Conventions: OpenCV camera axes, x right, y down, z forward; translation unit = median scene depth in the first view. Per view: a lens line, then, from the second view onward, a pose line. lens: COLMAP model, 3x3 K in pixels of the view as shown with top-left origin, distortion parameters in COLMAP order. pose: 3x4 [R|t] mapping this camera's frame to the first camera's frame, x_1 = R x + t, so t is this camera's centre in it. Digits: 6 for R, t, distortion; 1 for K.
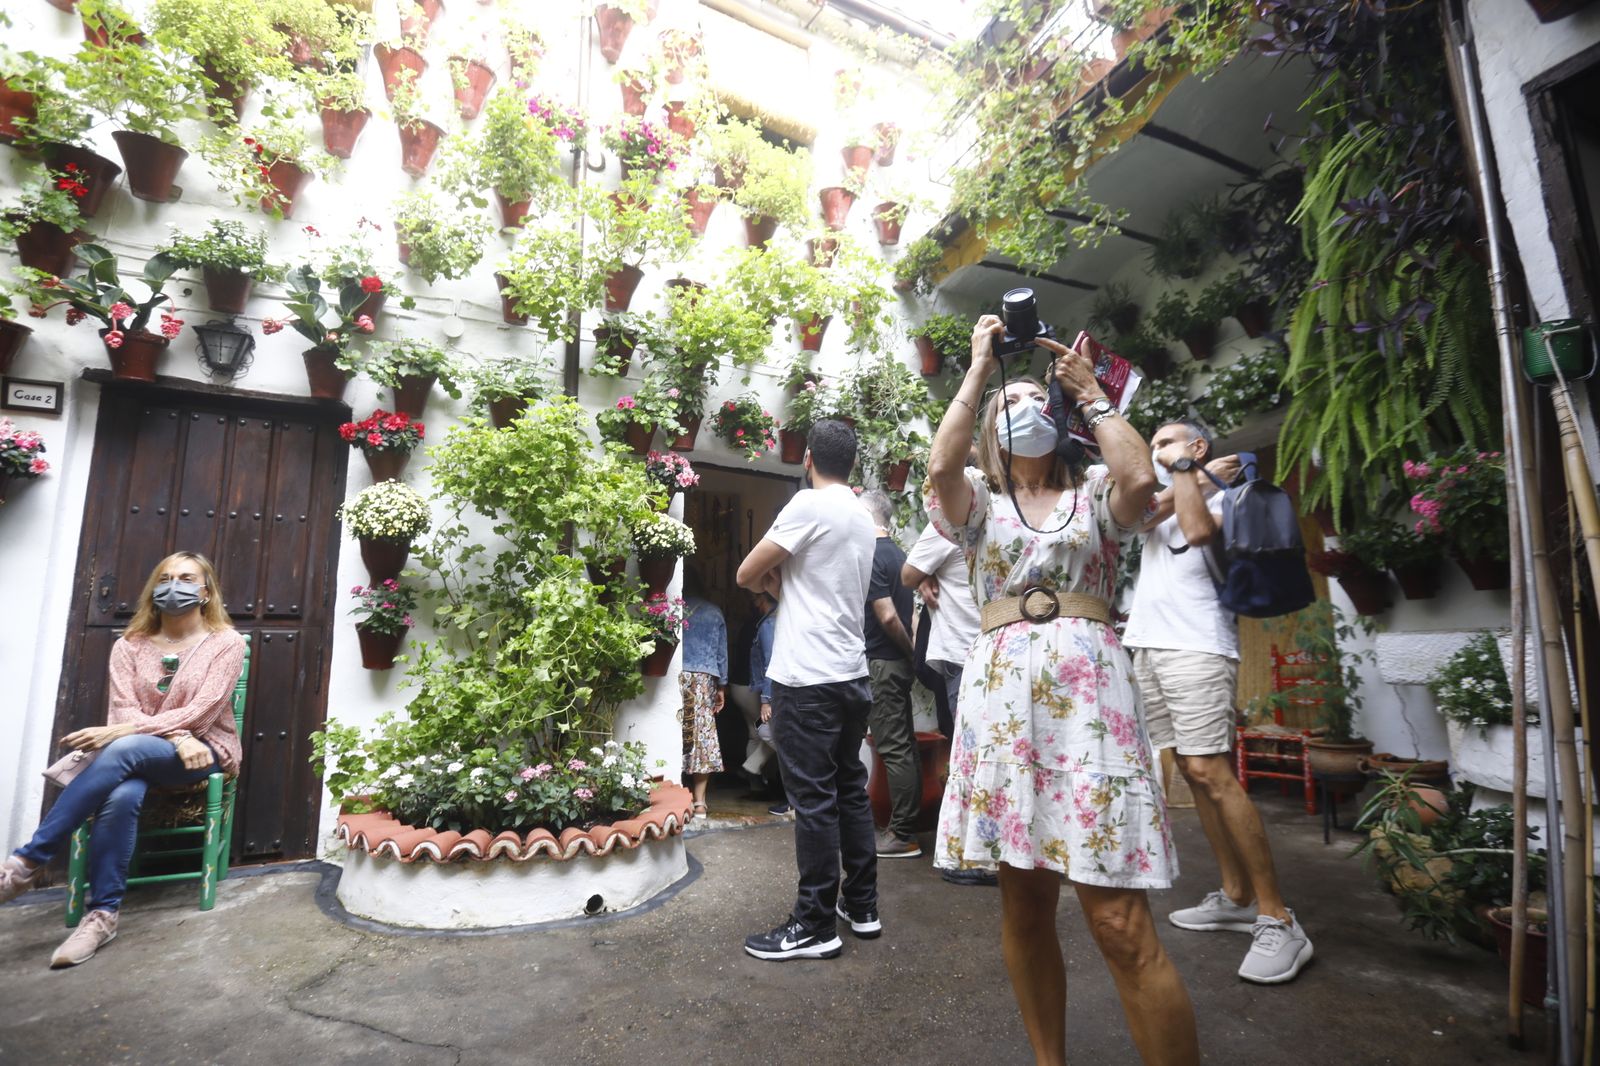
lens RADIAL K [[747.2, 0, 797.6], [0, 747.2, 554.2], [0, 0, 1]] dist [-0.077231, 0.029926]
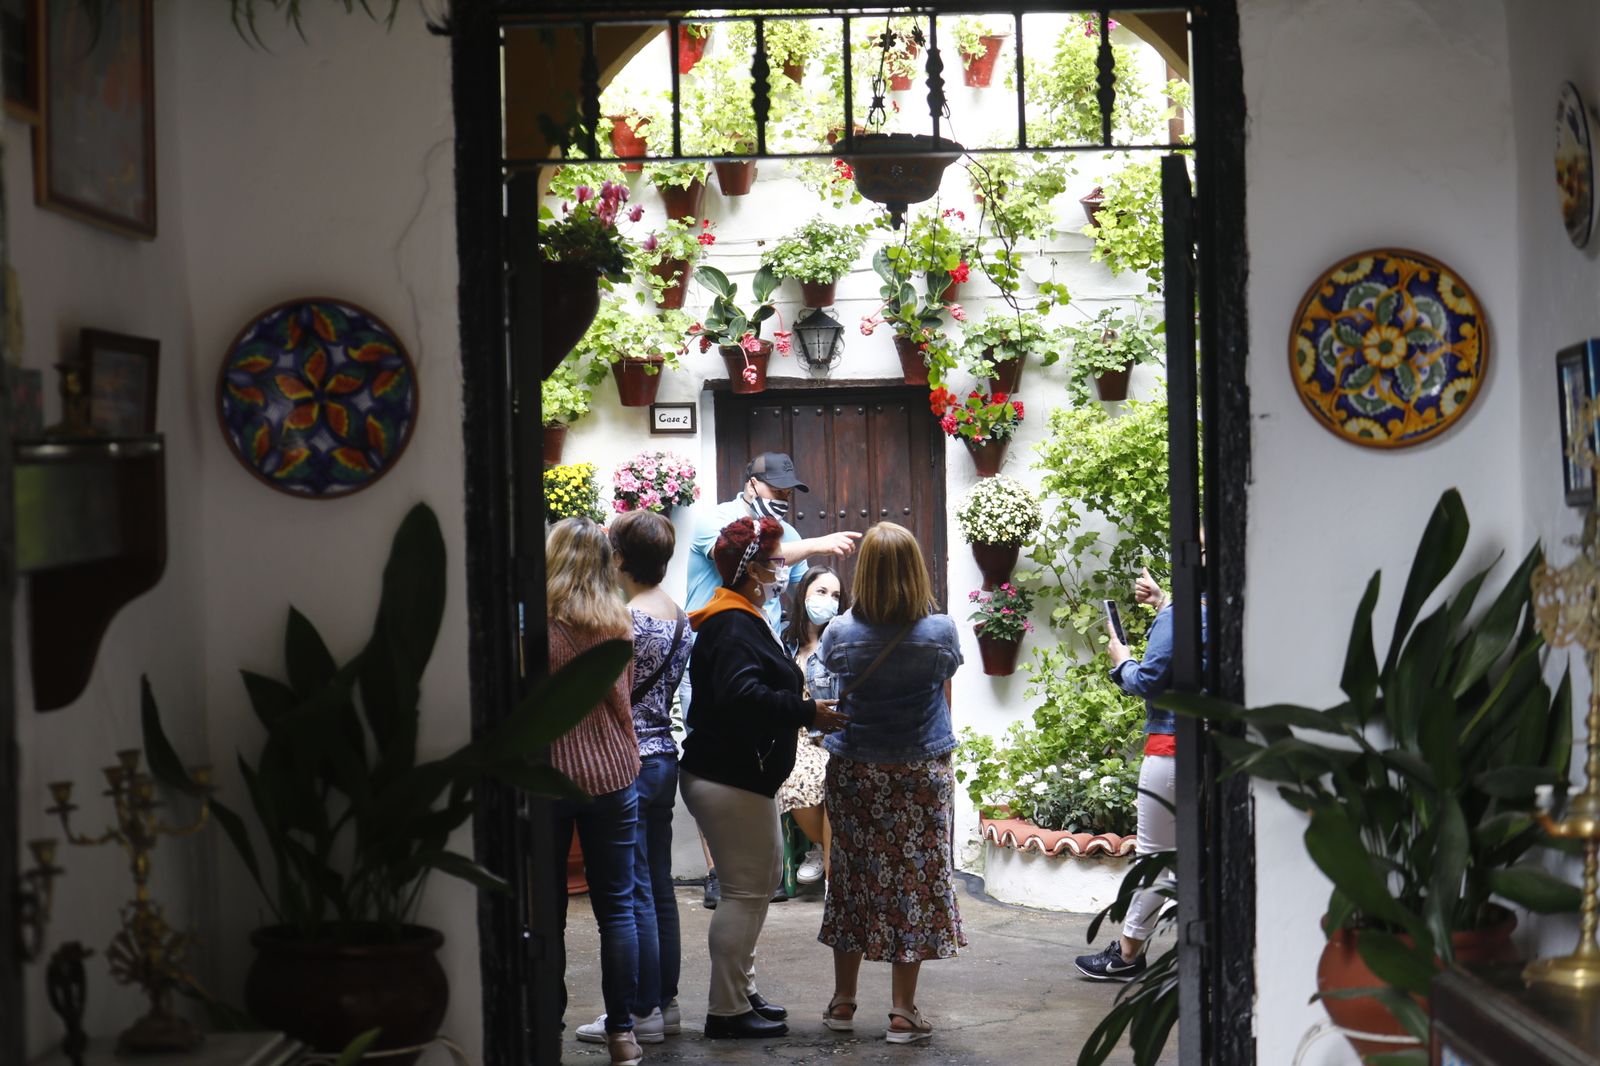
lens RADIAL K [[2947.2, 0, 800.0], [0, 2947.2, 533.0], [0, 0, 1]] dist [-0.012594, -0.031071]
pose [[0.873346, -0.009312, -0.487012, 1.098240], [0.087107, 0.986686, 0.137341, -0.592935], [0.479249, -0.162368, 0.862529, -2.475941]]
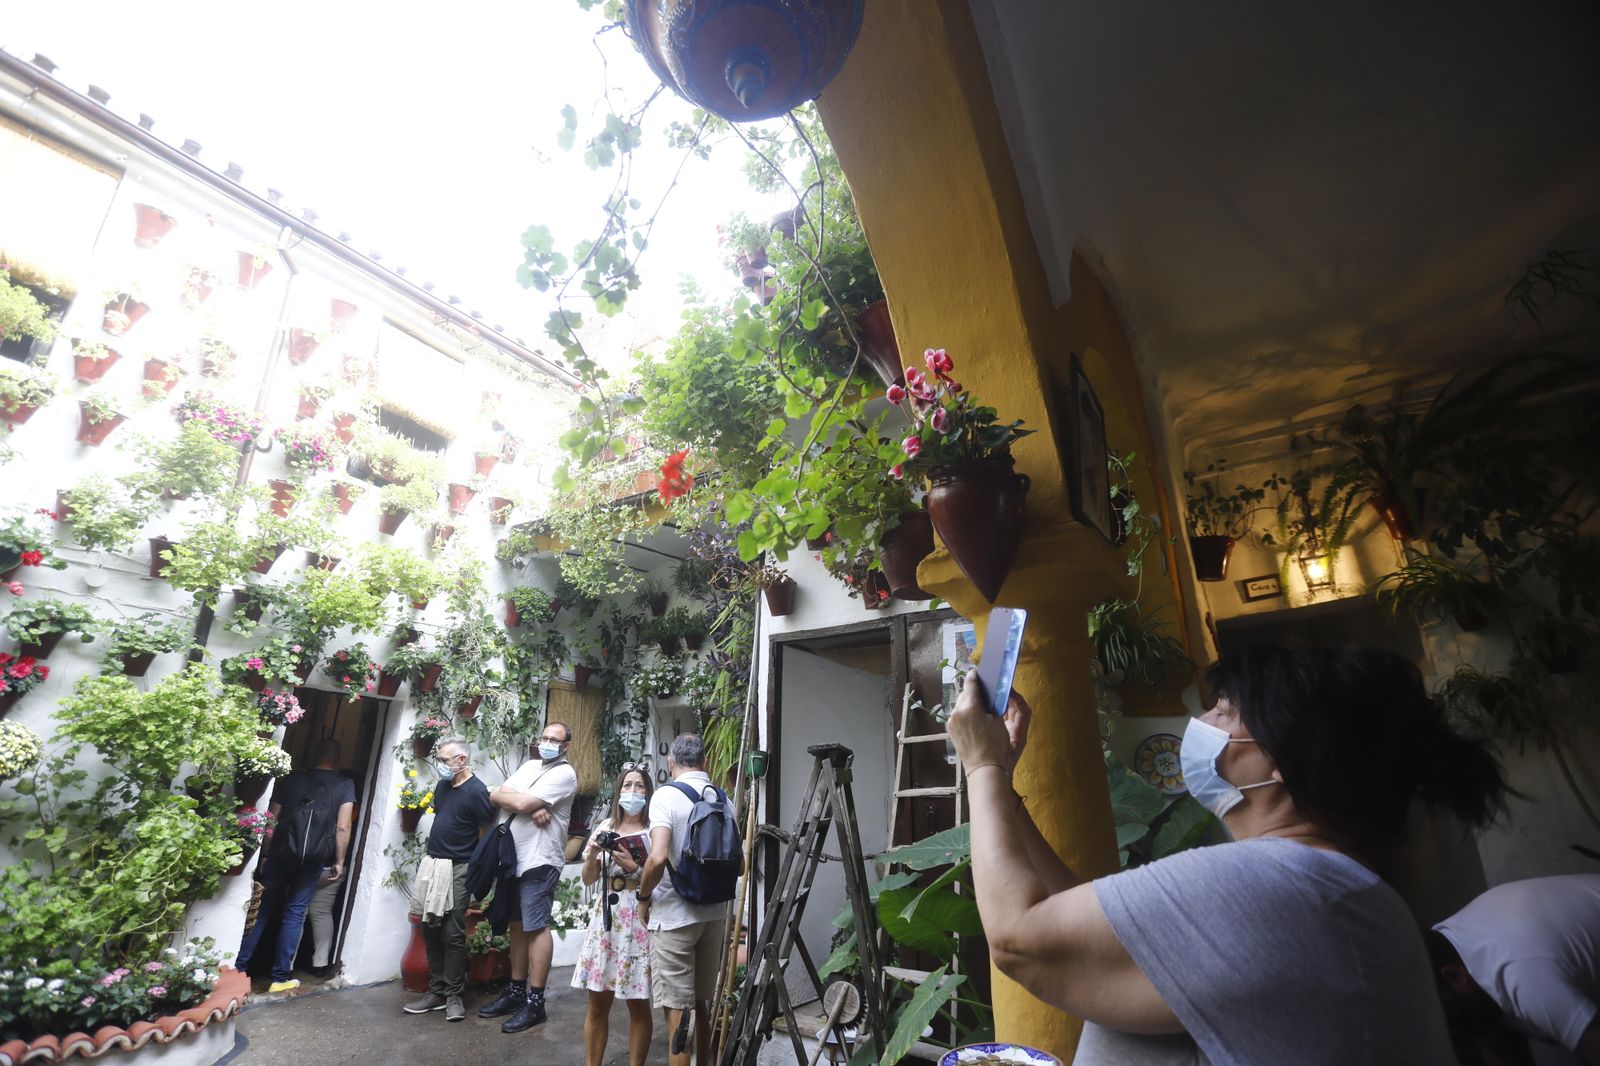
lens RADIAL K [[722.2, 0, 800.0], [0, 722.2, 533.0], [0, 0, 1]] dist [-0.046032, 0.012504]
pose [[0.861881, 0.175509, 0.475771, -0.035056], [-0.087694, 0.975648, -0.201049, -0.299818], [-0.499471, 0.131558, 0.856283, -0.684147]]
